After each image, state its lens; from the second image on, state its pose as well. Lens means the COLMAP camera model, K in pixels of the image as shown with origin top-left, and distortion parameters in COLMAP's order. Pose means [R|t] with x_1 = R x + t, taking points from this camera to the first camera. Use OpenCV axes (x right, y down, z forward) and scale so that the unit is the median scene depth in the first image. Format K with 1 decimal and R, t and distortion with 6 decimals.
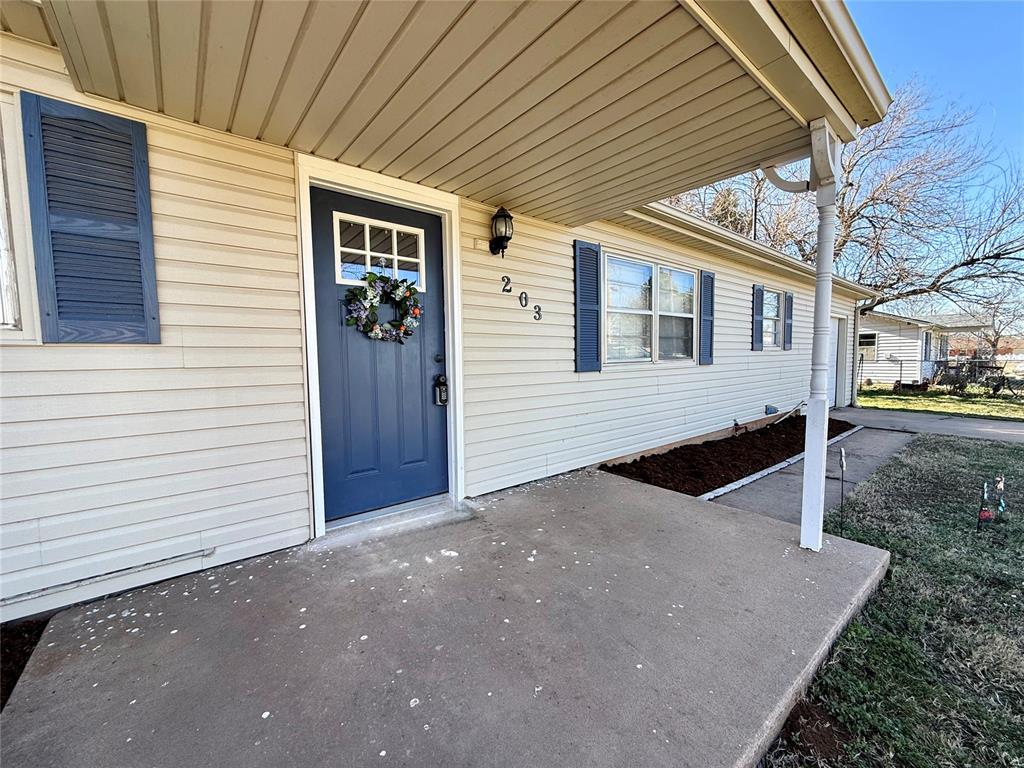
lens RADIAL K [[411.3, 0, 508.6], [0, 411.3, 386.0], [0, 0, 1]] dist [-0.001247, 0.000192]
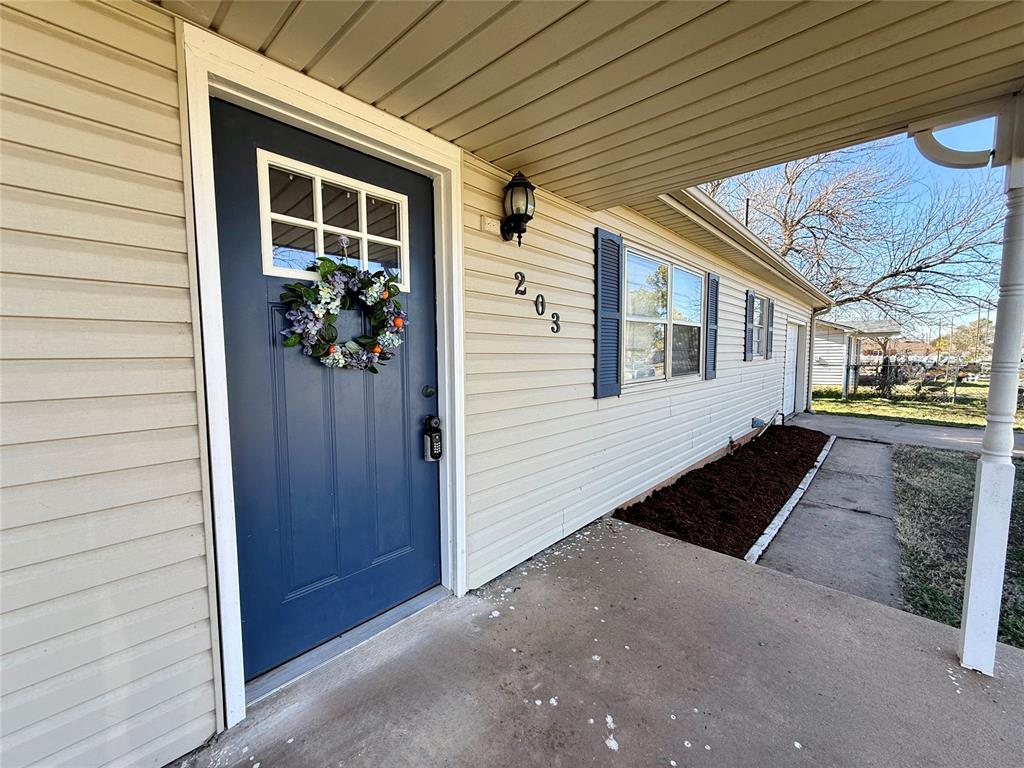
lens RADIAL K [[411.3, 0, 509.6], [0, 411.3, 385.8], [0, 0, 1]] dist [-0.001247, 0.000192]
pose [[0.990255, -0.002505, 0.139245, -0.128203], [0.001295, 0.999961, 0.008778, -0.079451], [-0.139261, -0.008512, 0.990219, 0.307656]]
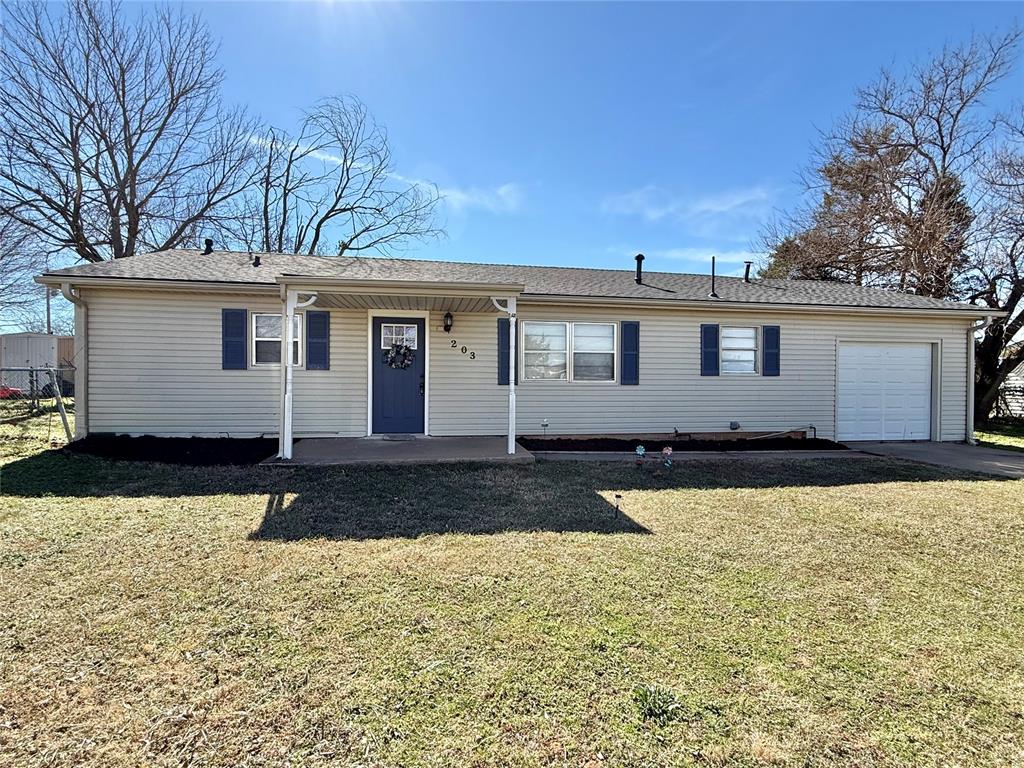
lens RADIAL K [[505.2, 0, 510.5], [0, 505.2, 382.4], [0, 0, 1]] dist [0.000814, 0.000587]
pose [[0.876305, 0.020603, -0.481316, 1.668198], [-0.052414, 0.997232, -0.052740, 0.096037], [0.478897, 0.071444, 0.874959, -1.308249]]
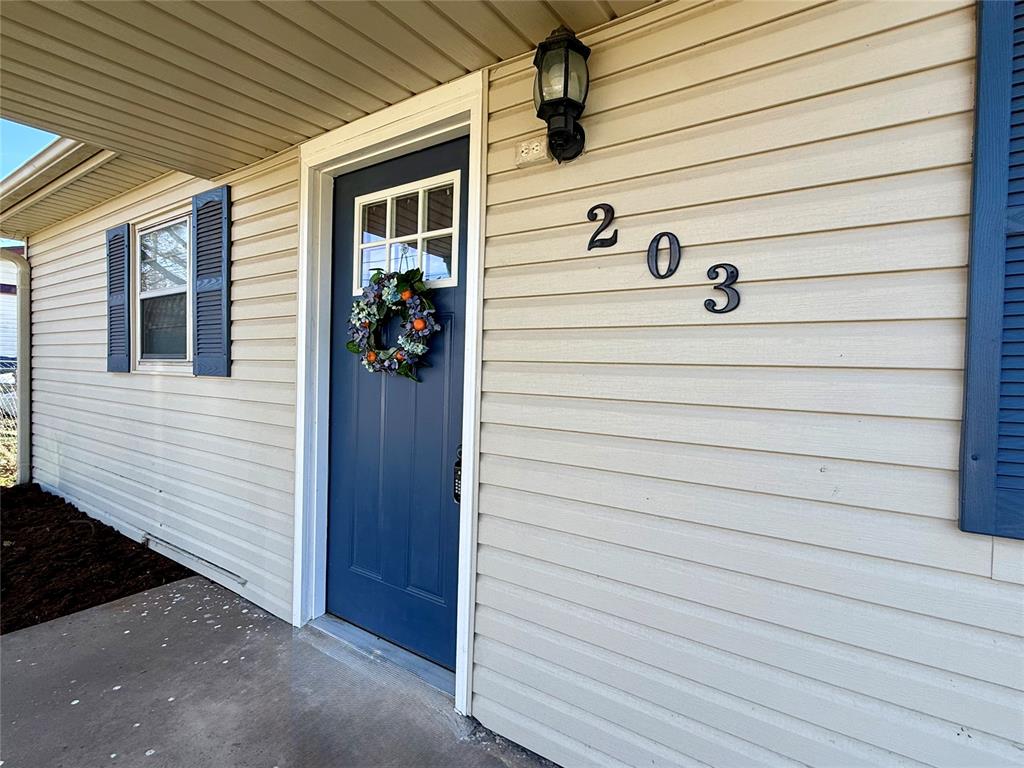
lens RADIAL K [[505.2, 0, 505.8], [0, 505.2, 382.3], [0, 0, 1]] dist [0.000814, 0.000587]
pose [[0.277231, 0.045156, -0.959742, 0.424976], [-0.090525, 0.995679, 0.020698, -0.115481], [0.956529, 0.081143, 0.280121, 0.837511]]
